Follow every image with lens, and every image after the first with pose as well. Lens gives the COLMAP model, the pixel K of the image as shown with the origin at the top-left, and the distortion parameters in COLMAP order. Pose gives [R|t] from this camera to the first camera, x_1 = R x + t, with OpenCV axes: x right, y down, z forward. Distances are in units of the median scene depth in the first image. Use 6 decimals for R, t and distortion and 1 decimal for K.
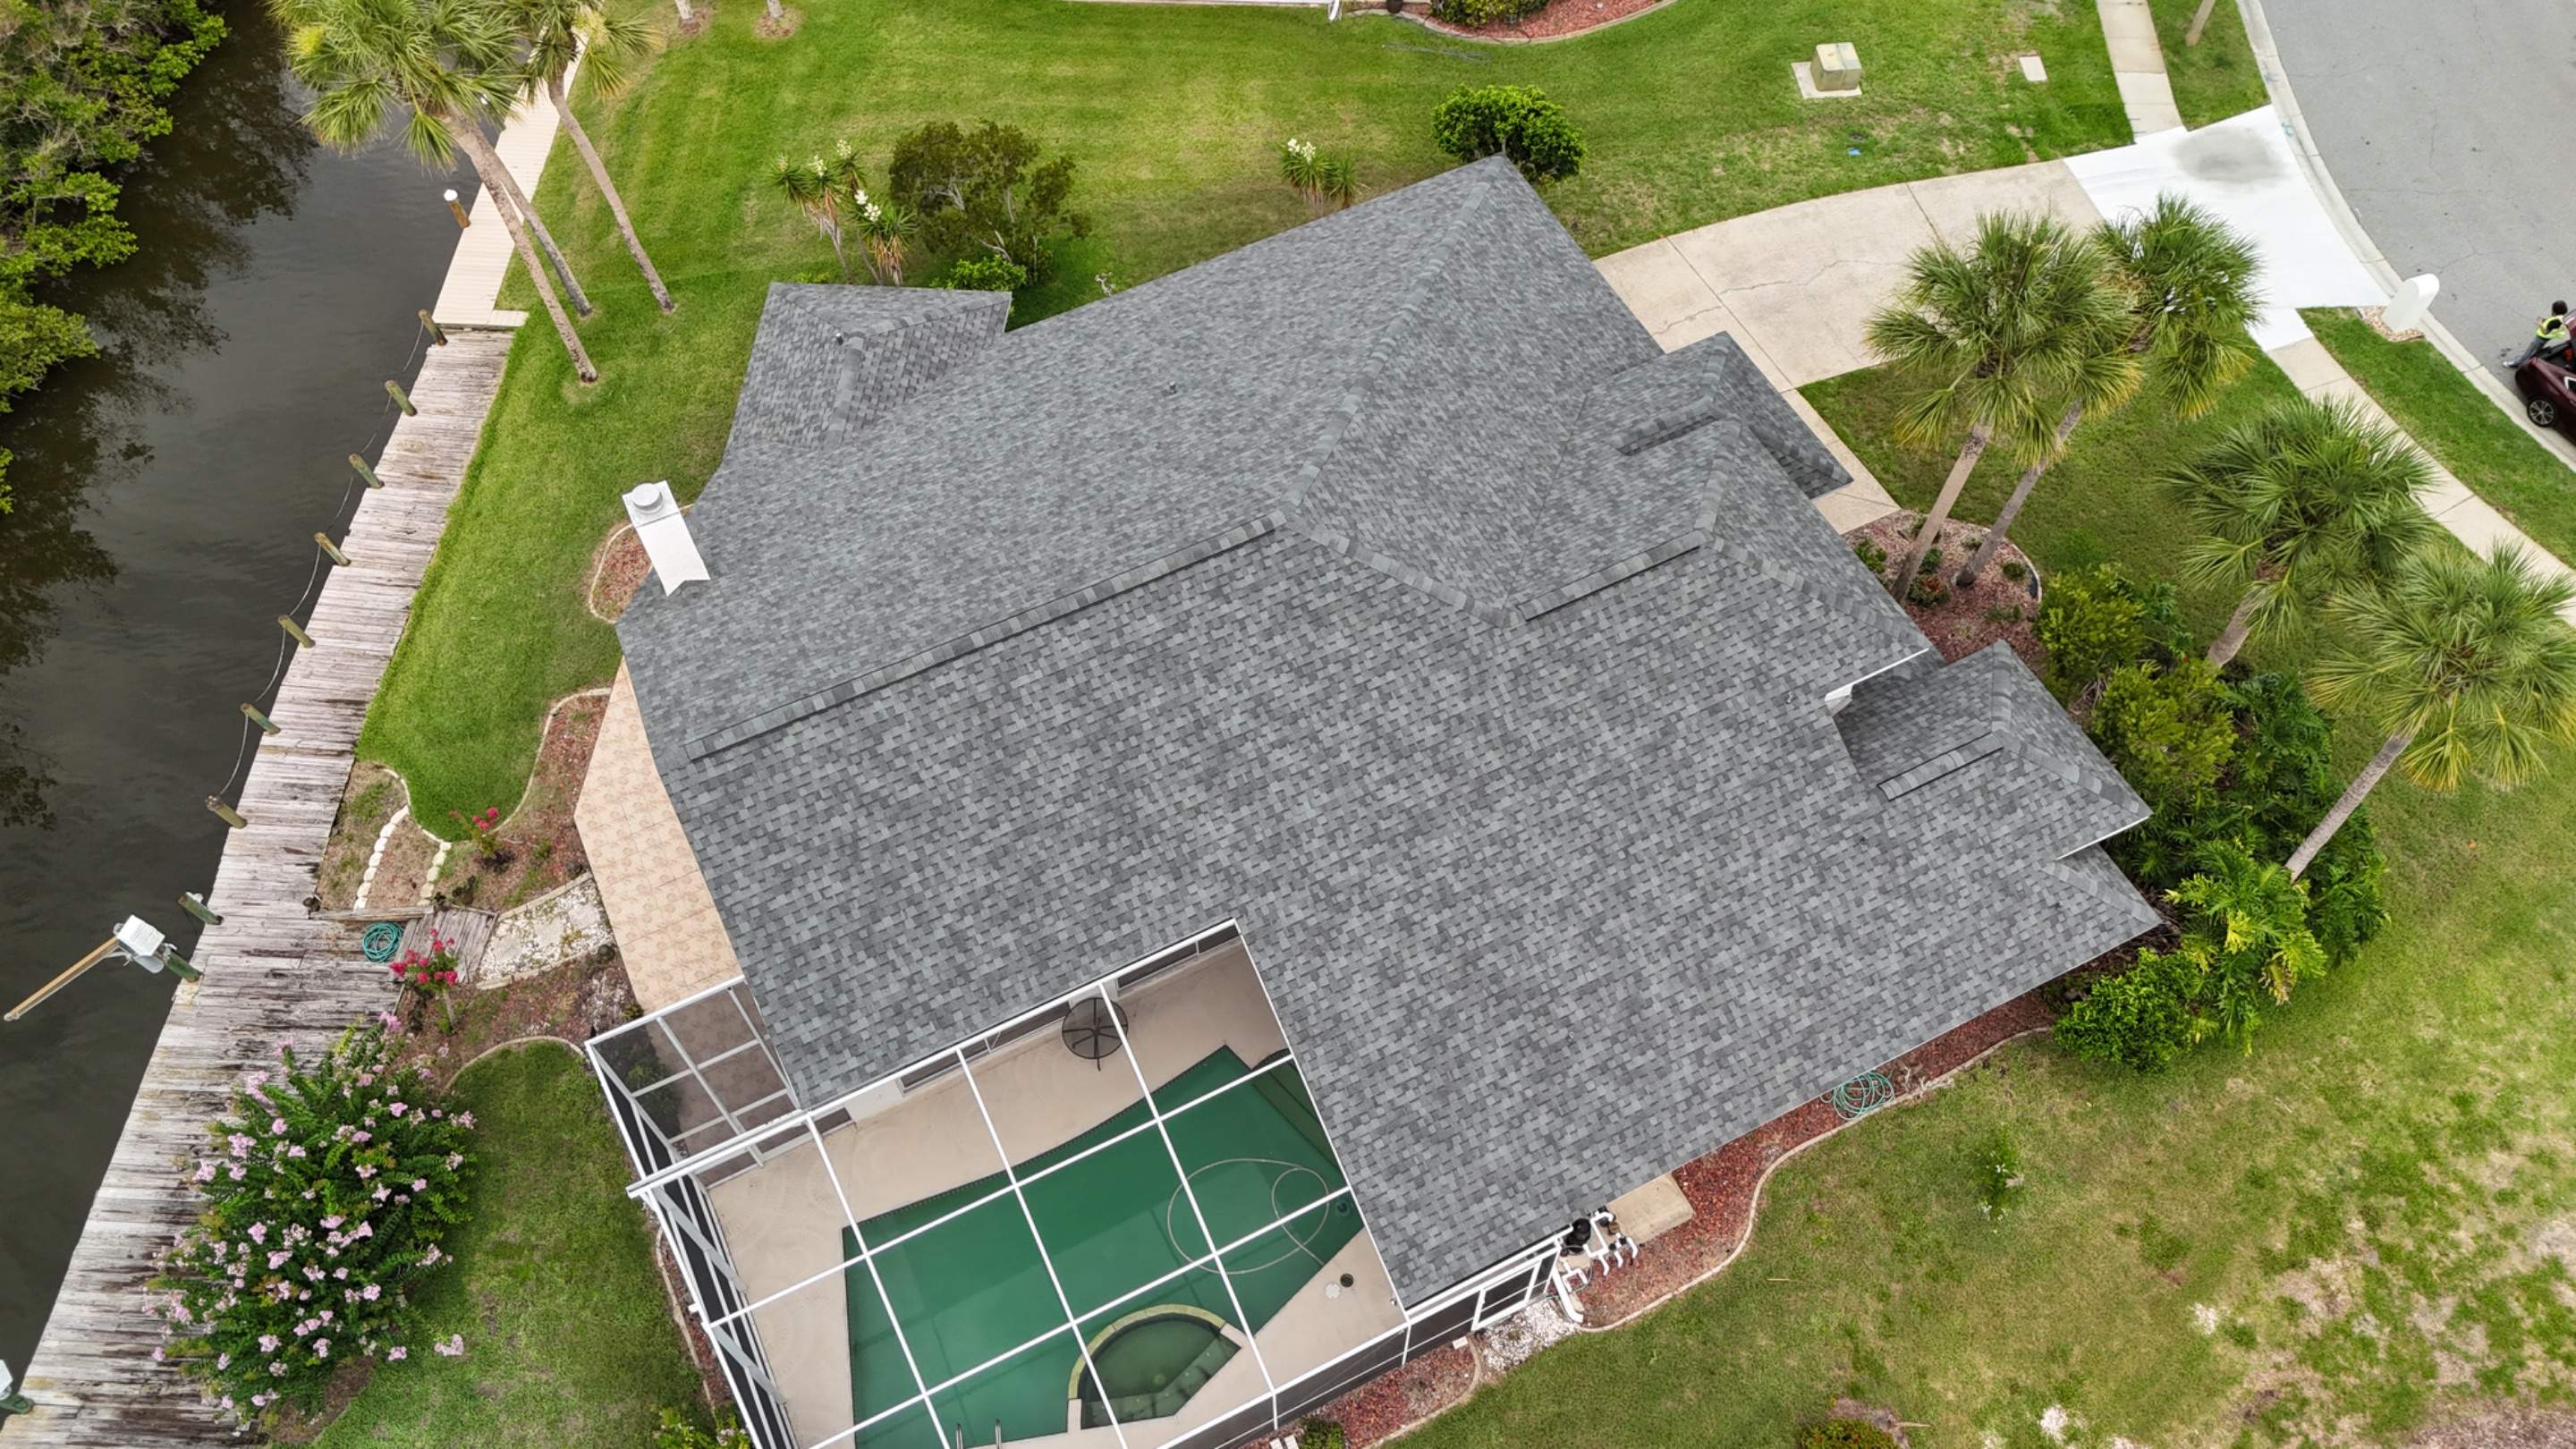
lens RADIAL K [[1873.1, 0, 1291.9], [0, 1873.1, 748.0], [0, 0, 1]] dist [0.091062, -0.089848]
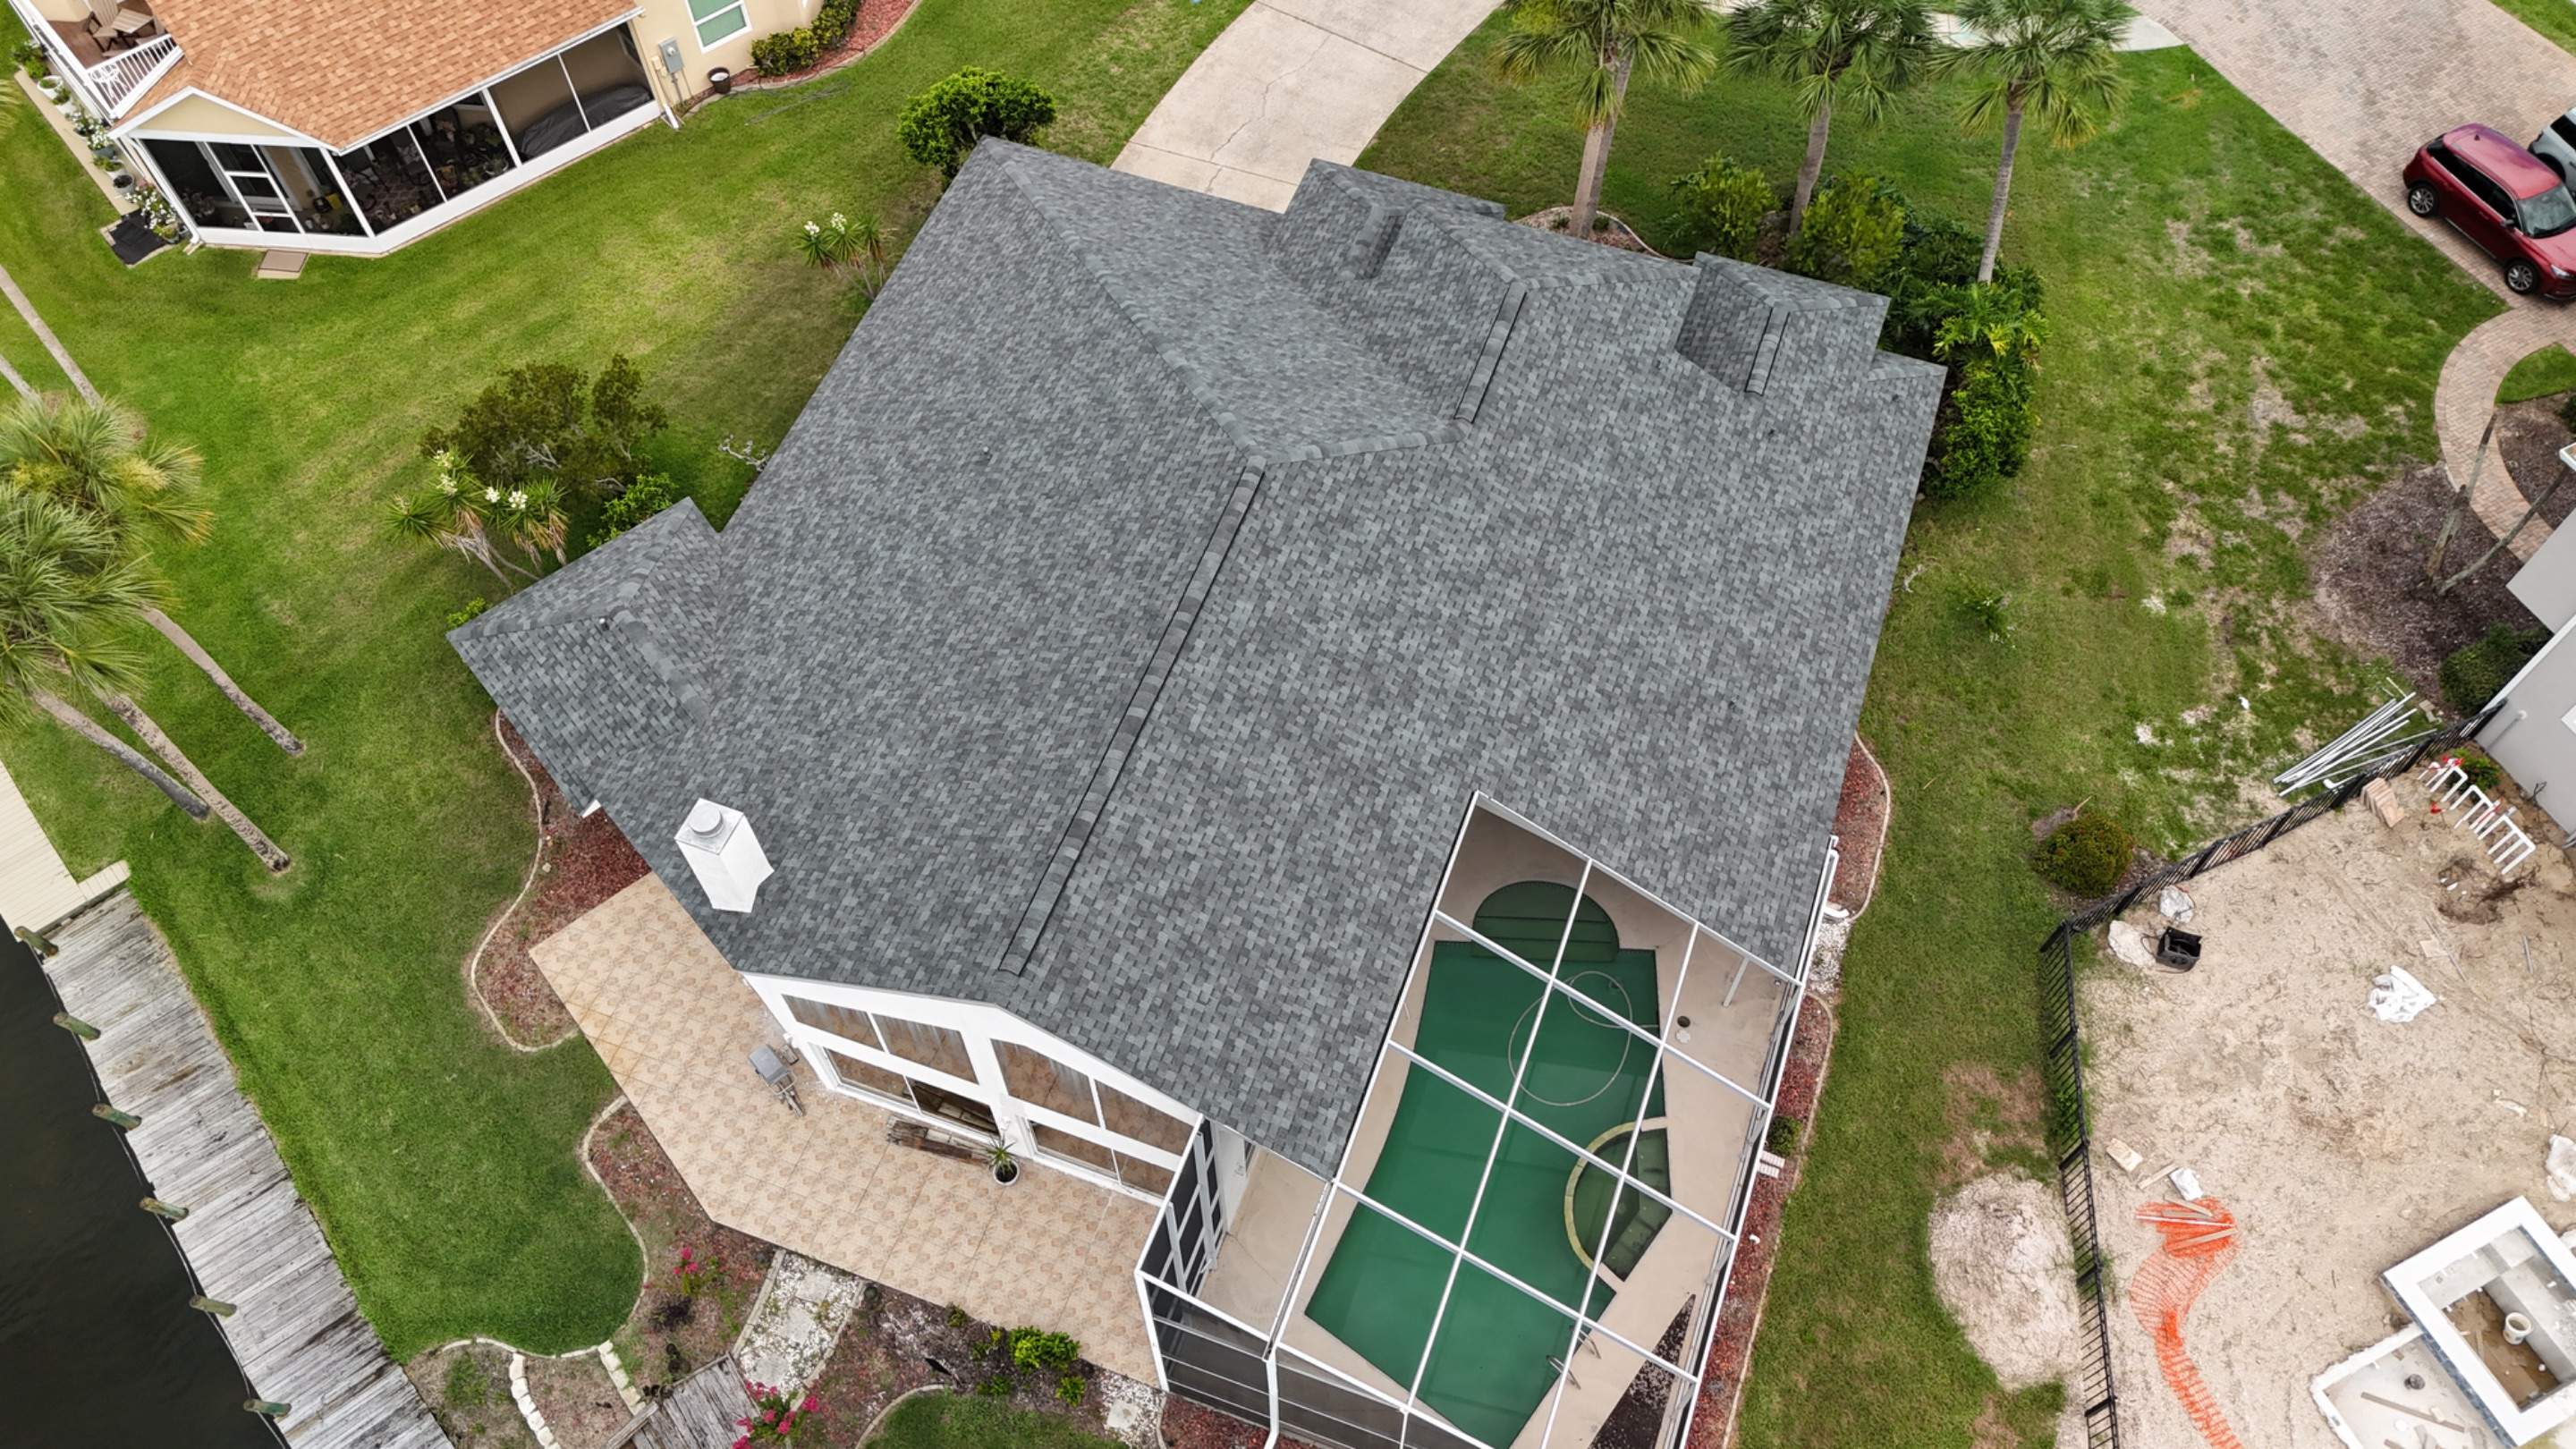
lens RADIAL K [[1918.6, 0, 1291.4], [0, 1918.6, 724.6], [0, 0, 1]] dist [0.066090, -0.047648]
pose [[0.727859, -0.577346, 0.369990, -0.431631], [0.582029, 0.805439, 0.111847, -0.105618], [-0.362579, 0.133936, 0.922279, 0.041075]]
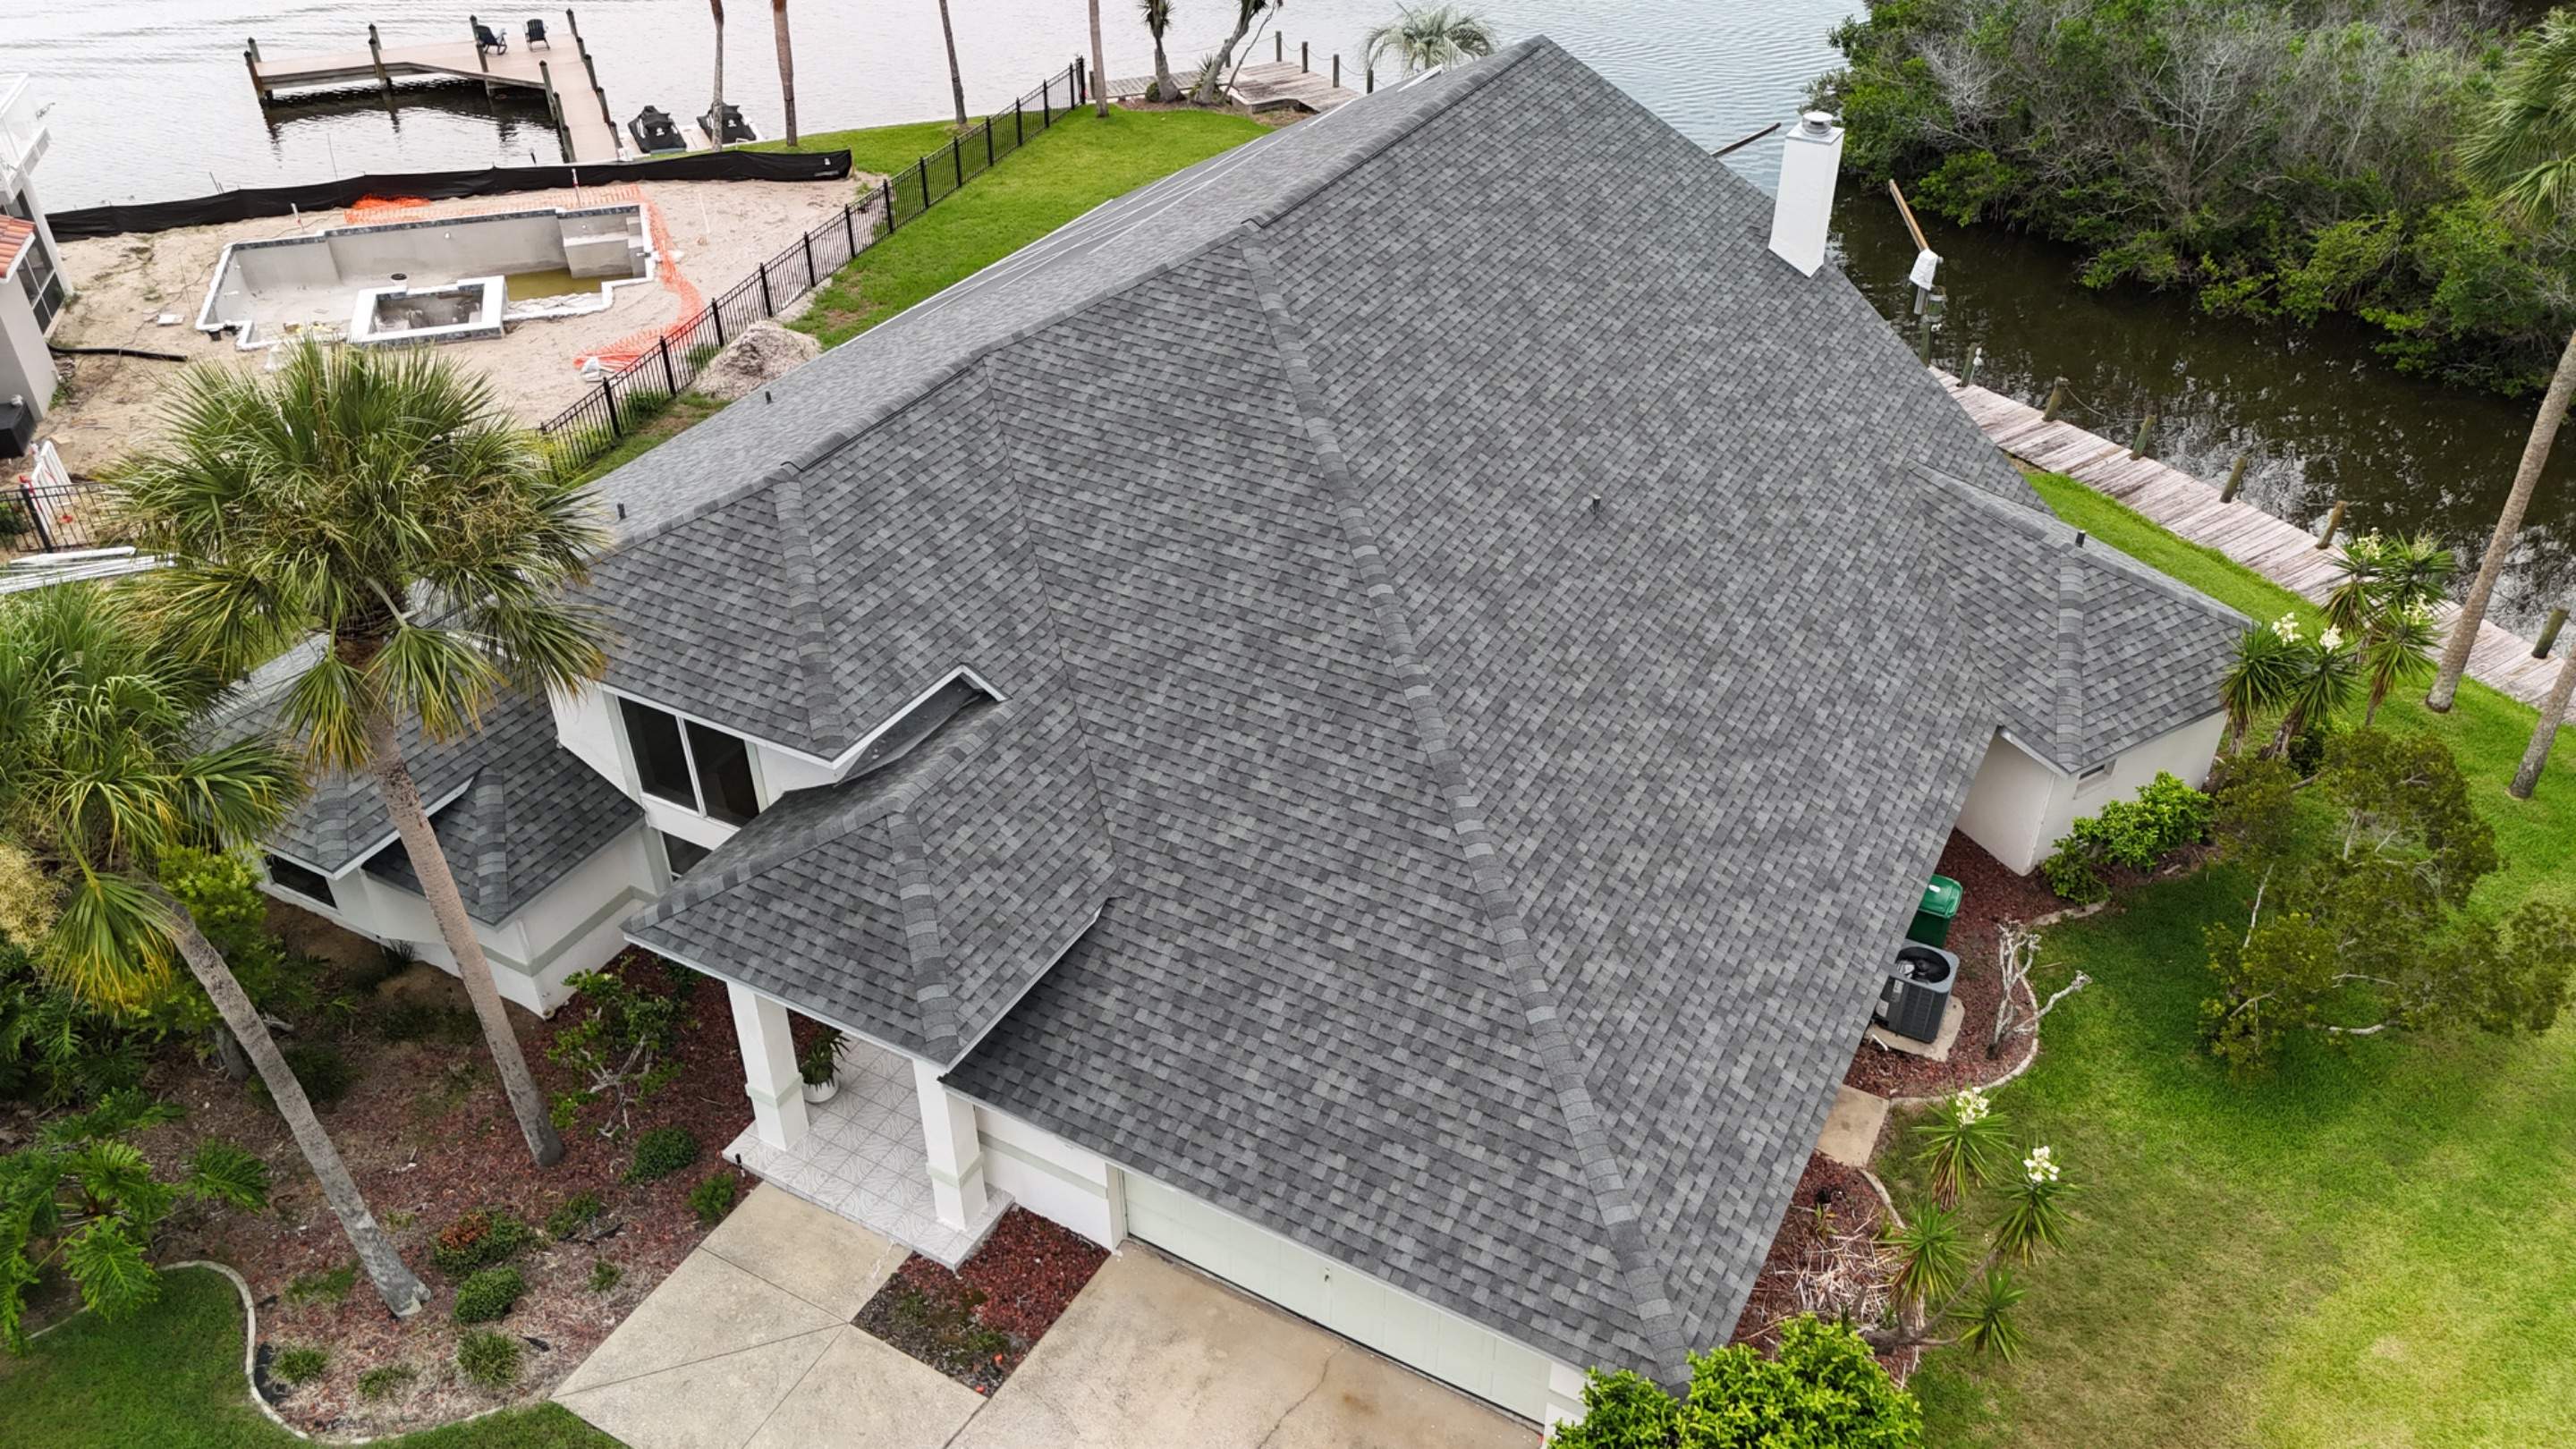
lens RADIAL K [[1870.2, 0, 1318.0], [0, 1870.2, 753.2], [0, 0, 1]] dist [0.128741, -0.172771]
pose [[-0.819615, 0.347242, -0.455690, 0.404052], [-0.482287, 0.011140, 0.875942, -0.817948], [0.309241, 0.937709, 0.158340, 1.018174]]
